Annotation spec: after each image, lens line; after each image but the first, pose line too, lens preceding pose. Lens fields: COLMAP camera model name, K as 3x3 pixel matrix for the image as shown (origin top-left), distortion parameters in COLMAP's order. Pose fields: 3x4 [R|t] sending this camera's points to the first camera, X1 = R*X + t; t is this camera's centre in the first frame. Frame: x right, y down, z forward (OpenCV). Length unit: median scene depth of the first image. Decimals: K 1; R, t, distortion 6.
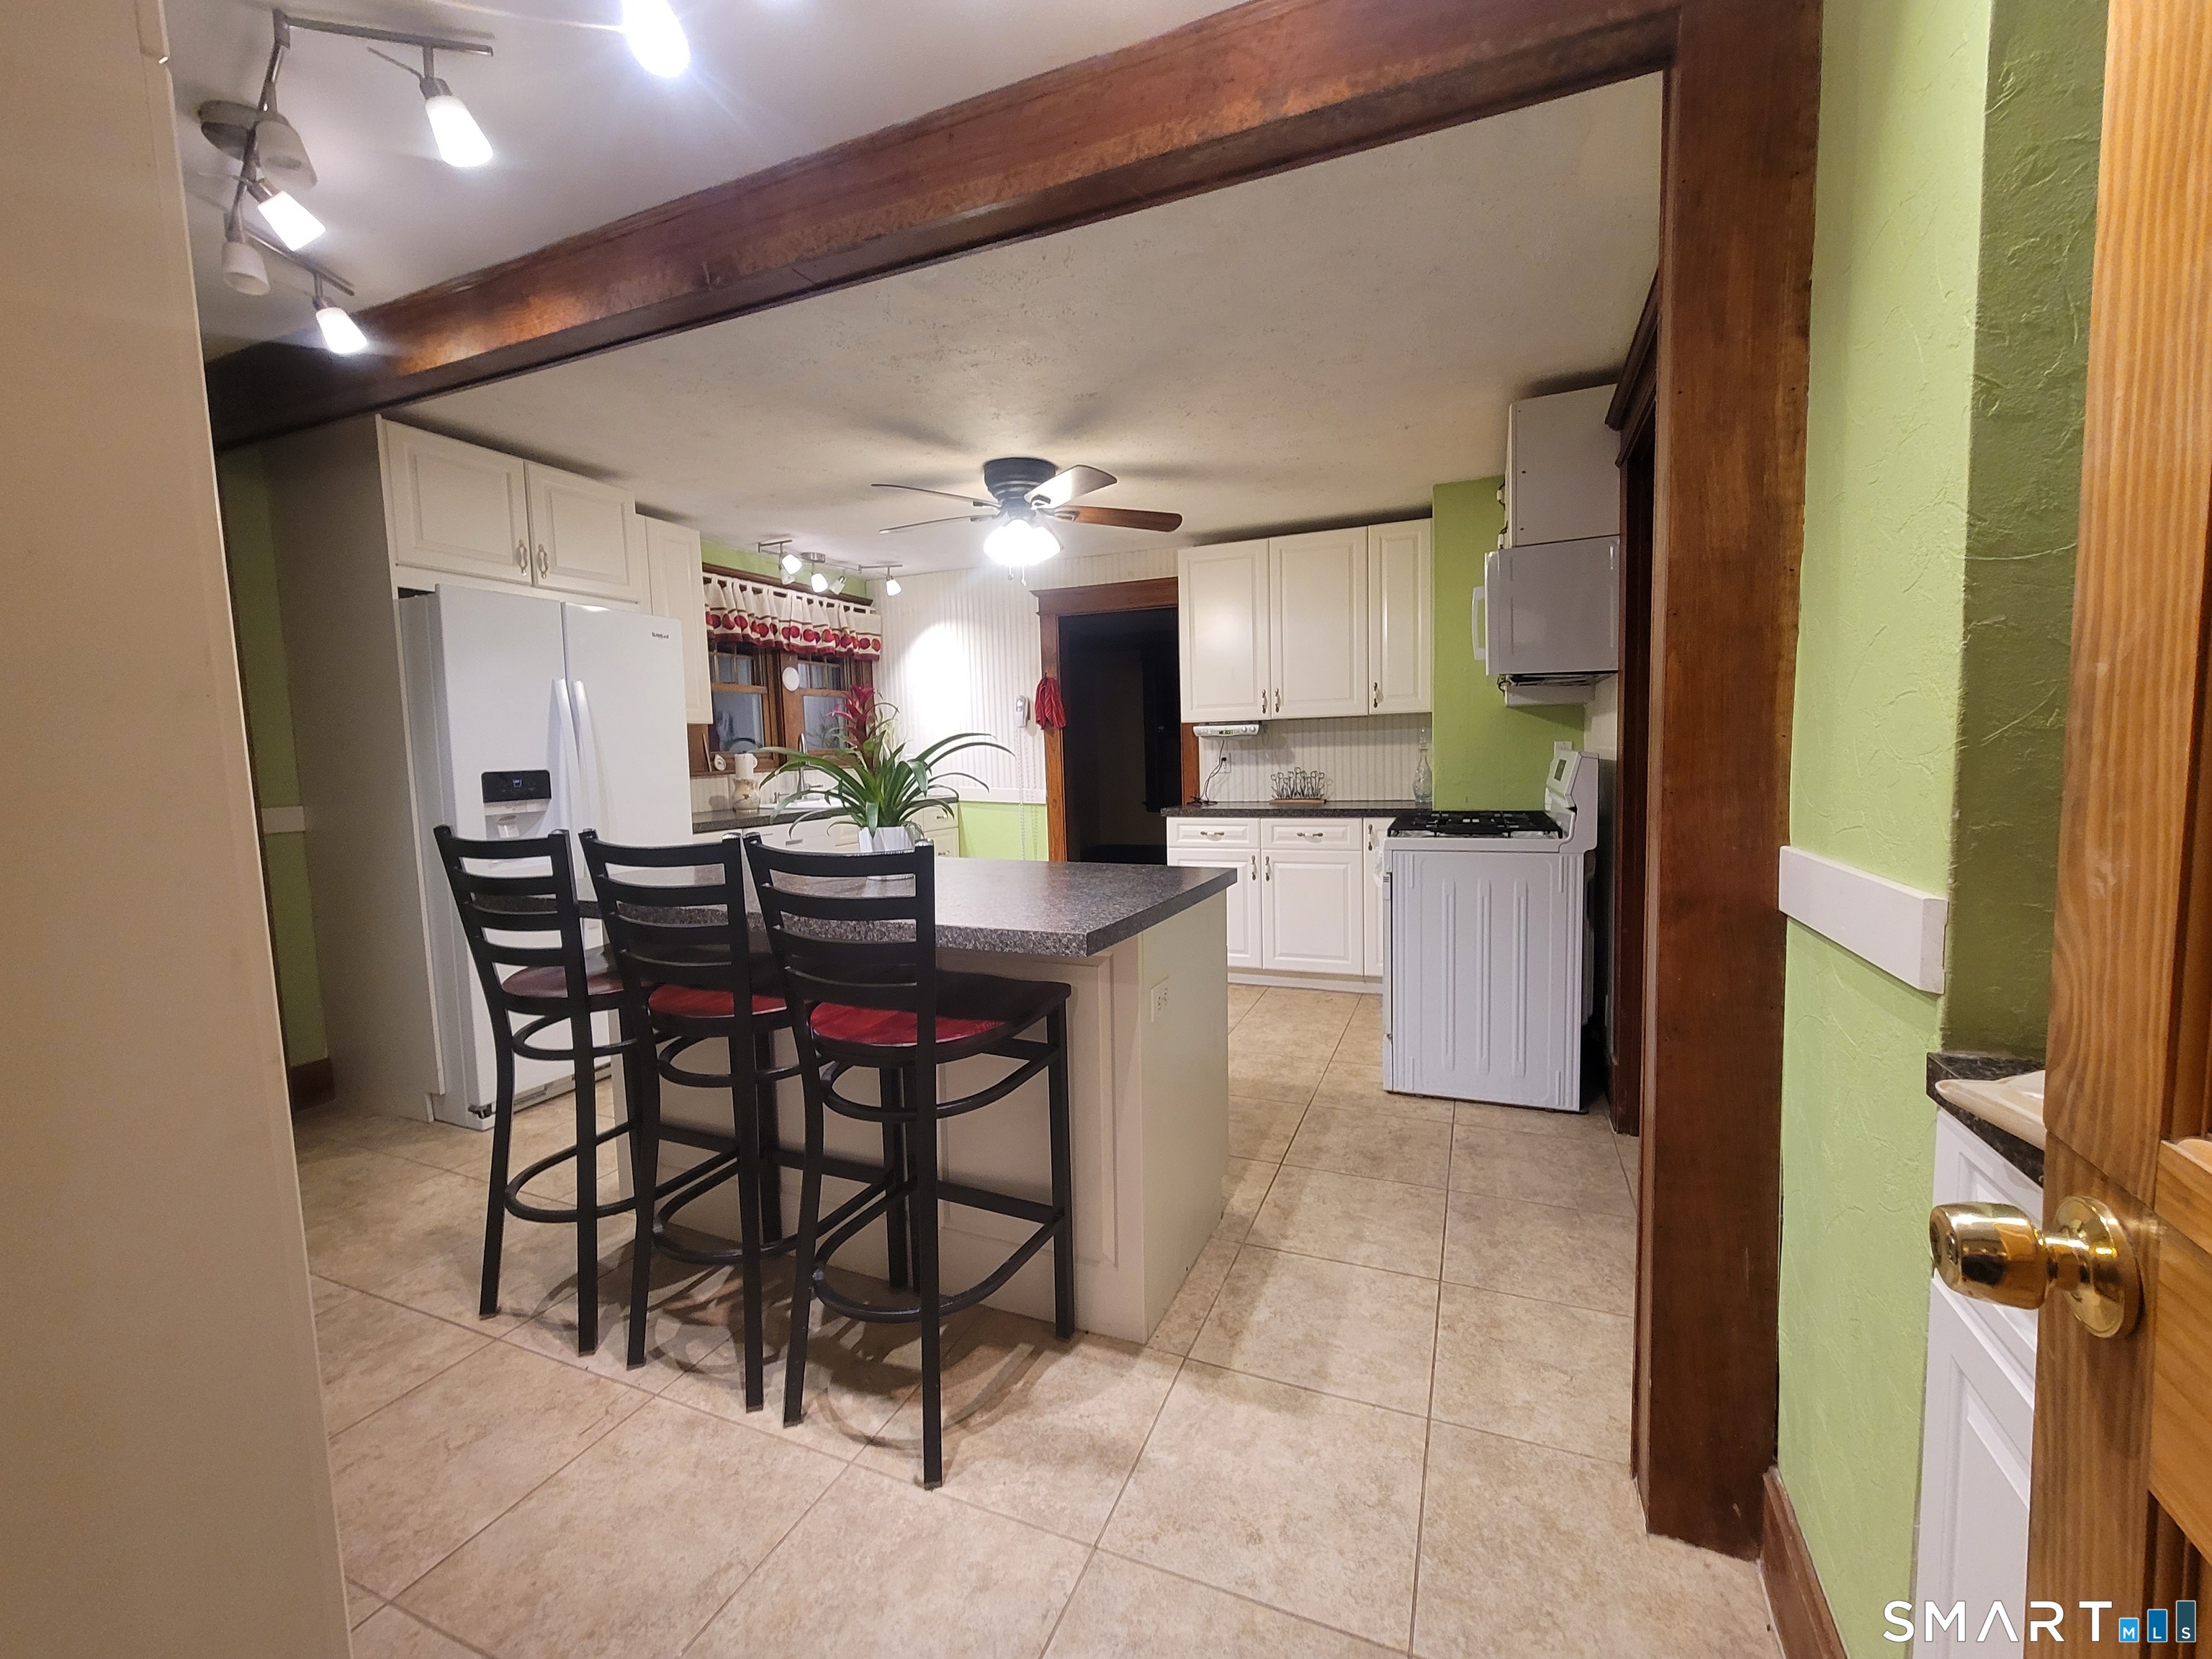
lens RADIAL K [[900.2, 0, 1111.8], [0, 900.2, 823.3], [0, 0, 1]] dist [-0.001419, -0.000222]
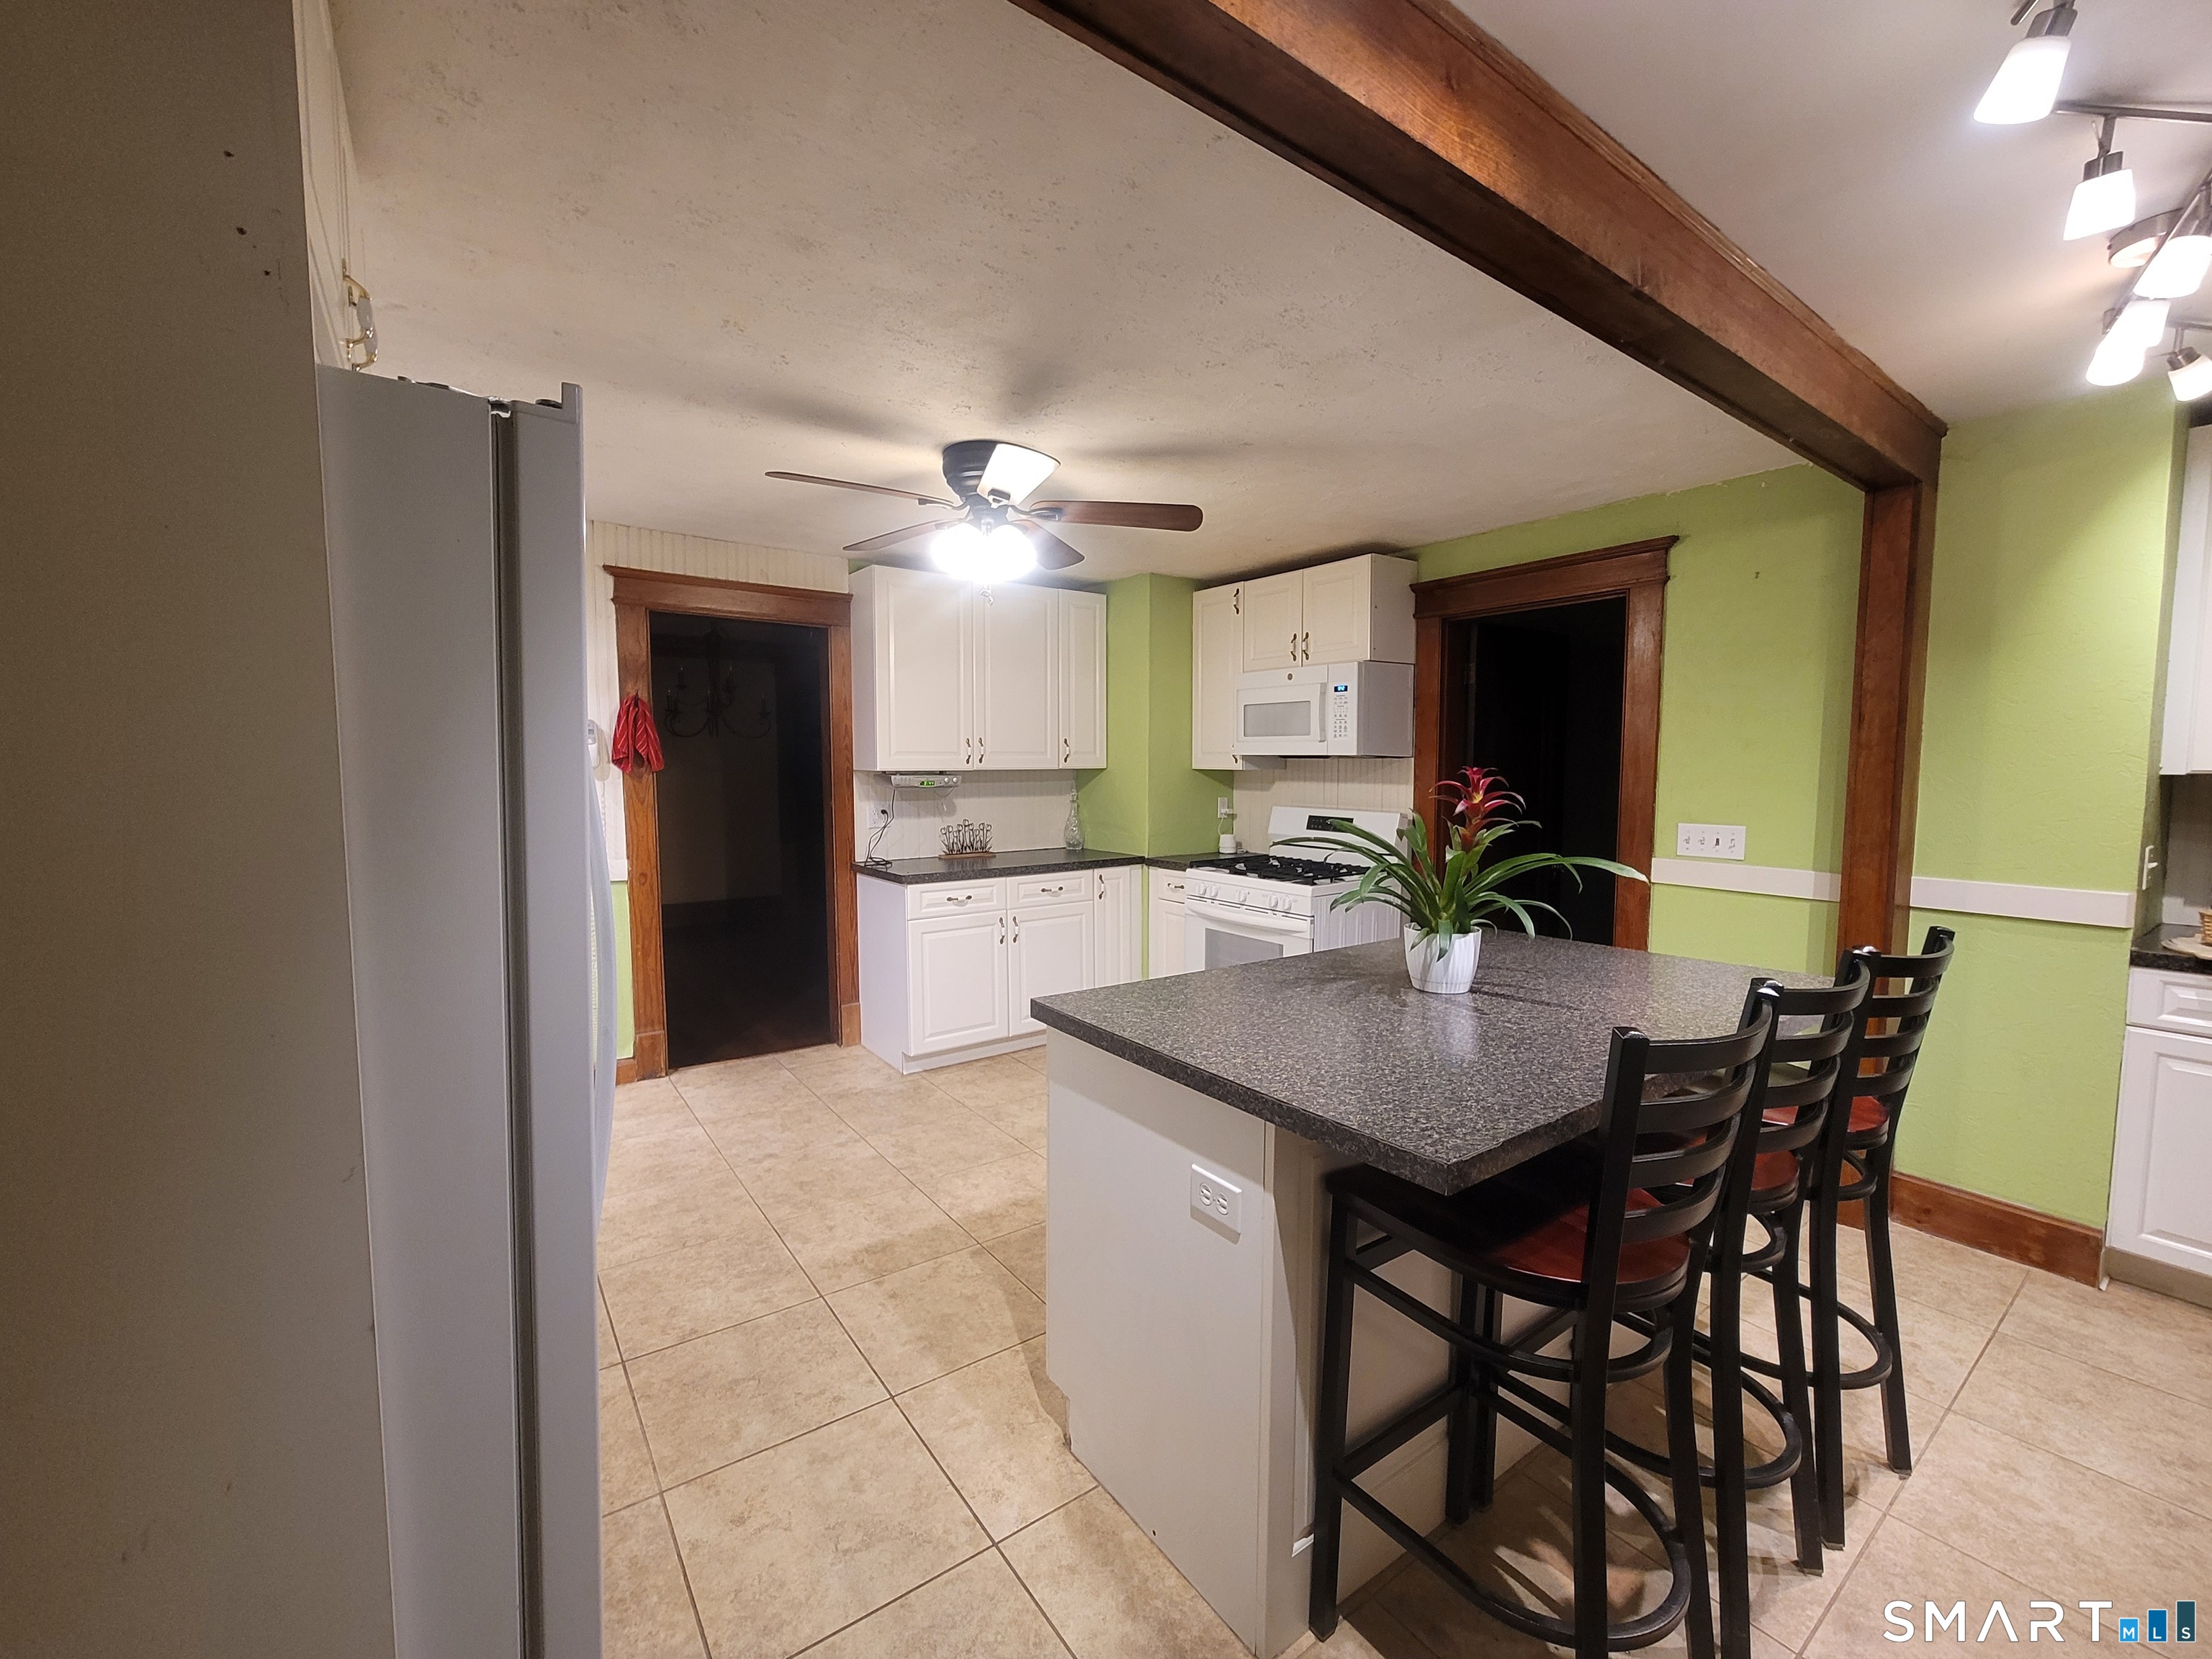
lens RADIAL K [[900.2, 0, 1110.1], [0, 900.2, 826.1], [0, 0, 1]] dist [-0.001419, -0.000222]
pose [[0.518611, -0.035096, 0.854289, -0.524892], [0.054467, 0.998484, 0.007955, -0.054765], [-0.853273, 0.042405, 0.519737, 0.376288]]
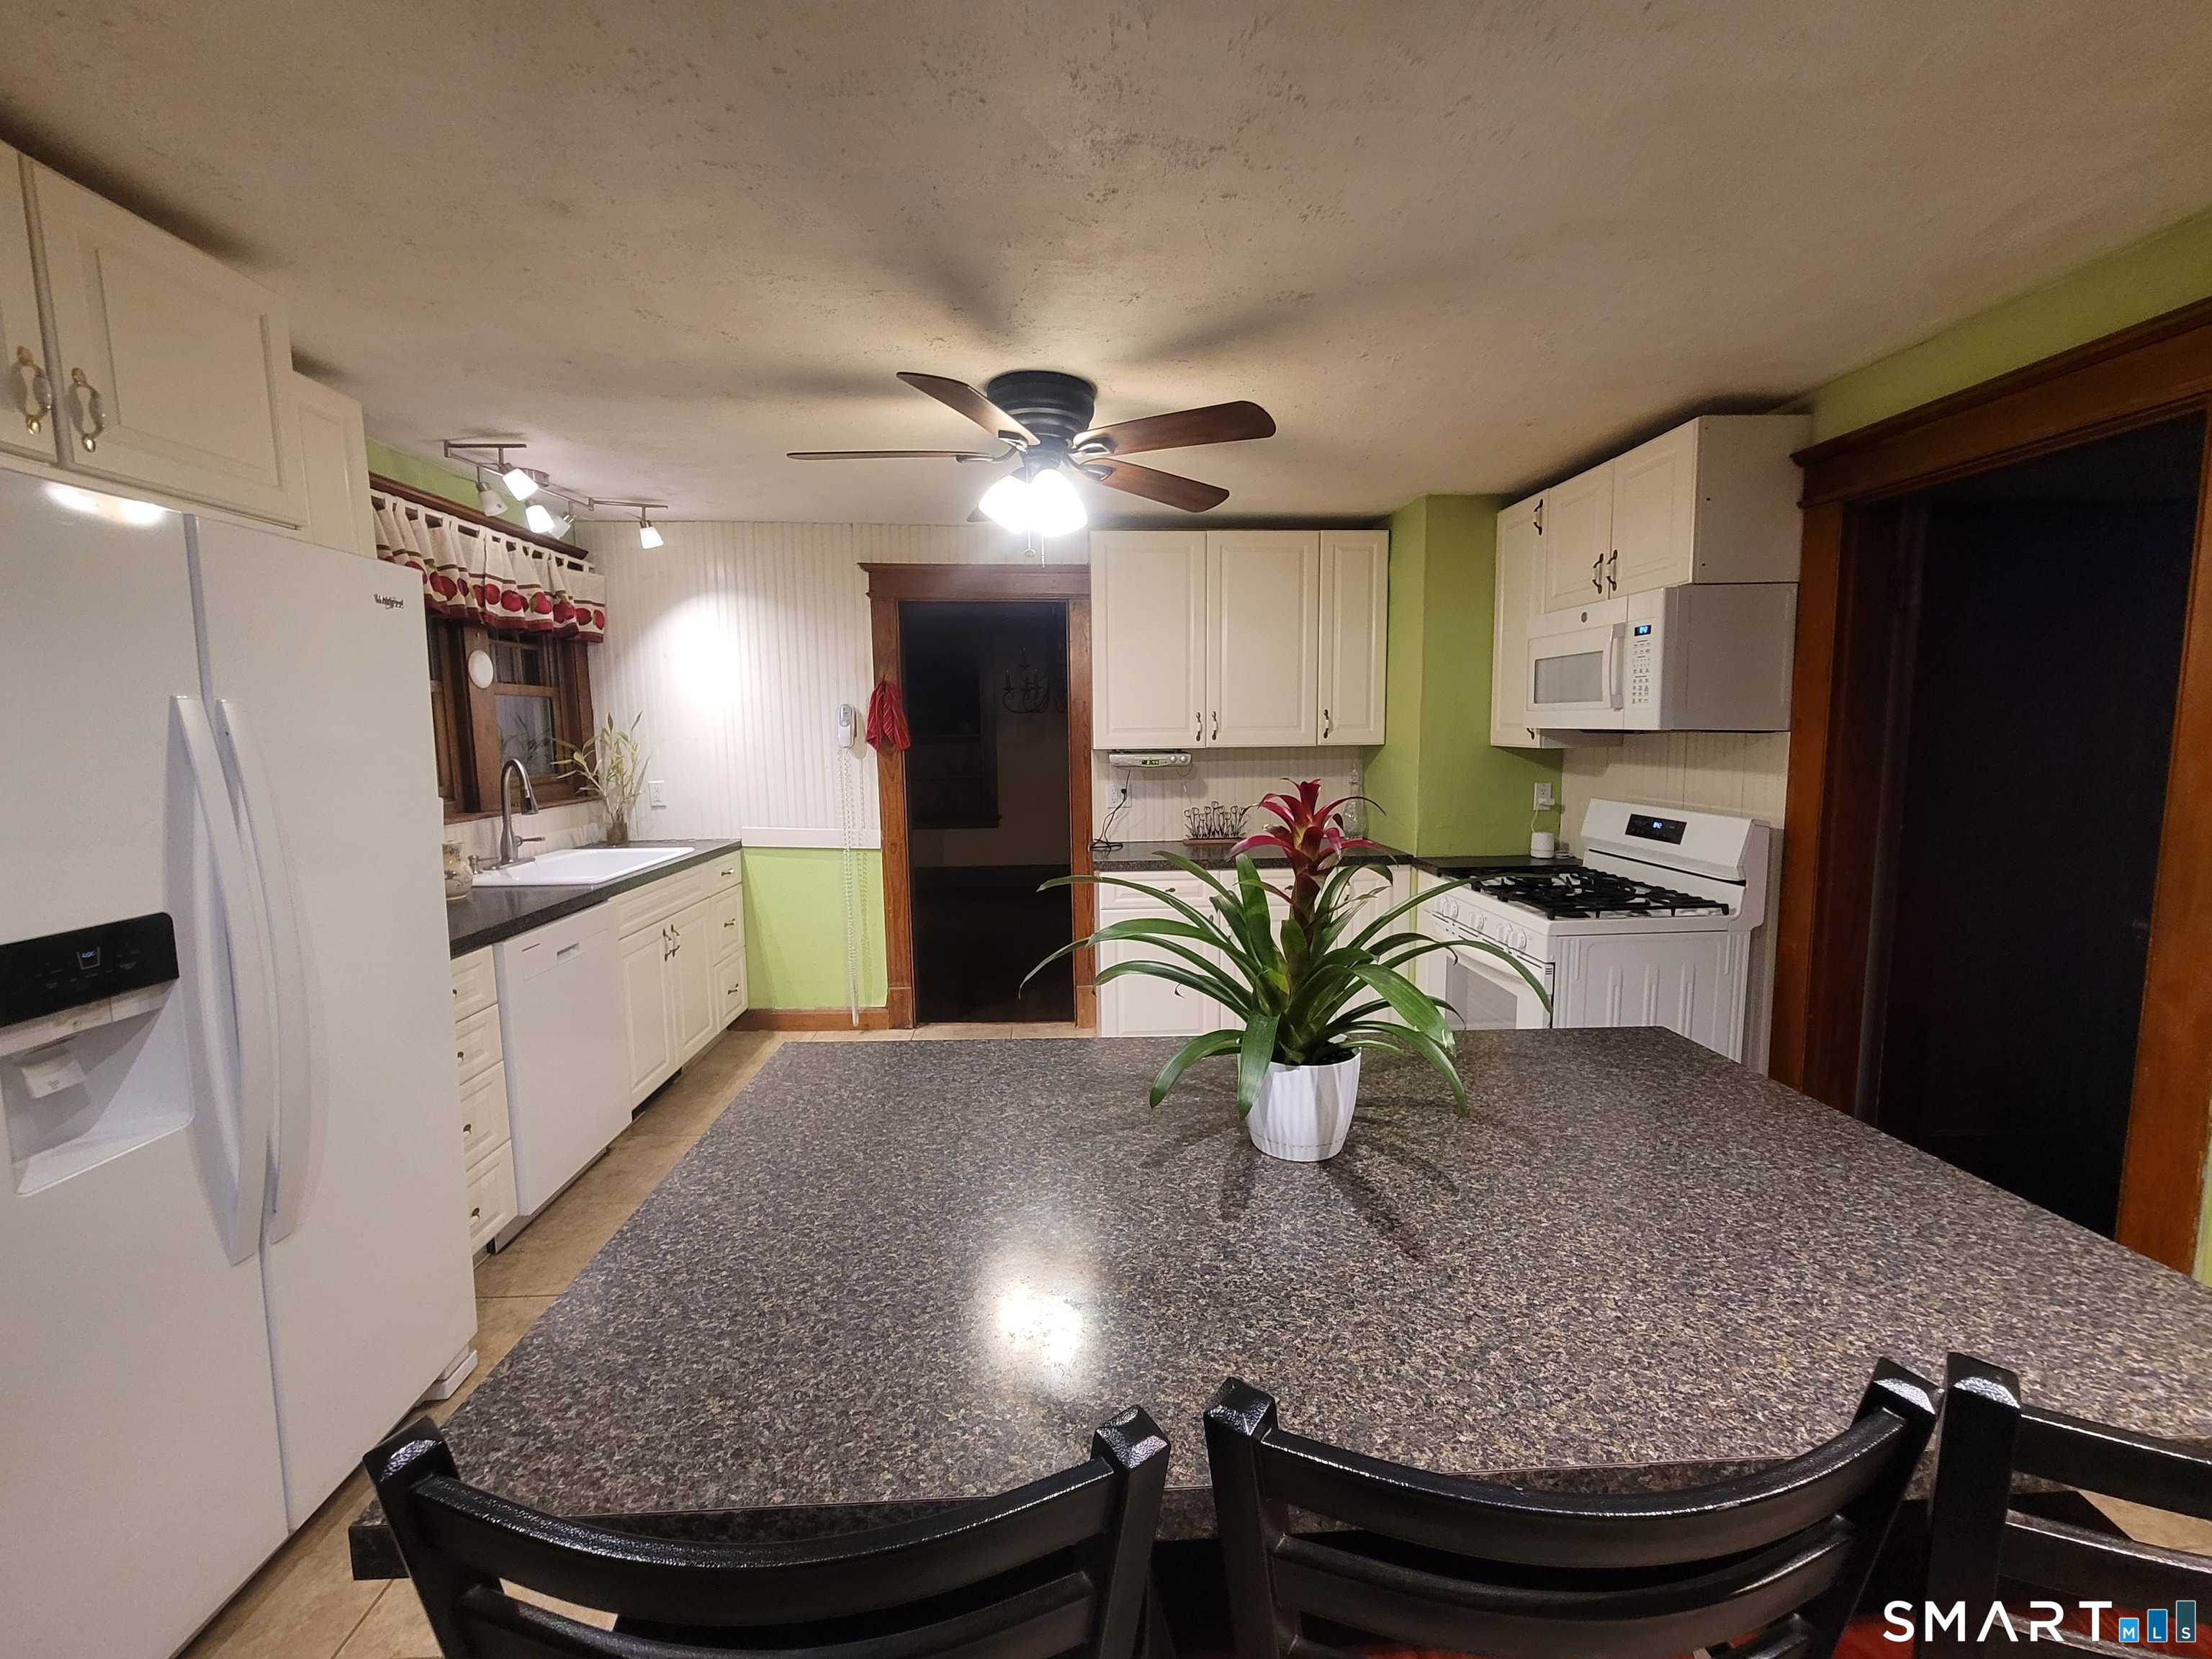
lens RADIAL K [[900.2, 0, 1111.5], [0, 900.2, 823.1], [0, 0, 1]] dist [-0.001419, -0.000222]
pose [[0.898652, -0.029322, 0.437681, -0.258838], [0.021635, 0.999512, 0.022540, -0.063312], [-0.438128, -0.010787, 0.898848, 0.269536]]
